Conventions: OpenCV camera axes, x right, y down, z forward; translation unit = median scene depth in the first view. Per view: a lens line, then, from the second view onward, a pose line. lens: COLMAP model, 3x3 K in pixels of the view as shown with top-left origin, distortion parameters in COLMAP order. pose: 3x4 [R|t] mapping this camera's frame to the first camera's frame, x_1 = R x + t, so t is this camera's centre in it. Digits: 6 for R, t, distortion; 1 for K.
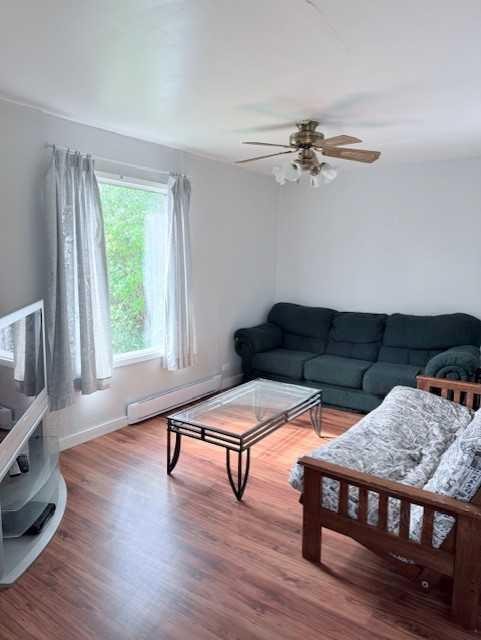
lens RADIAL K [[447.6, 0, 241.7], [0, 447.6, 322.4], [0, 0, 1]] dist [0.038723, -0.047790]
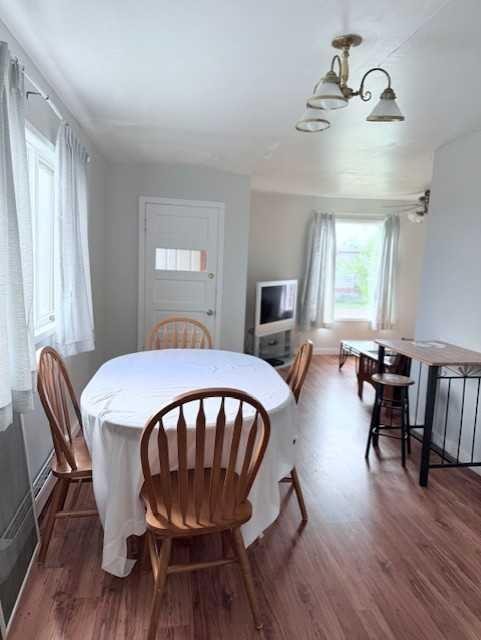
lens RADIAL K [[447.6, 0, 239.0], [0, 447.6, 319.6], [0, 0, 1]] dist [0.038723, -0.047790]
pose [[0.693163, 0.105616, -0.713000, 0.846724], [-0.119598, 0.992347, 0.030725, 0.095148], [0.710789, 0.063976, 0.700490, -0.677819]]
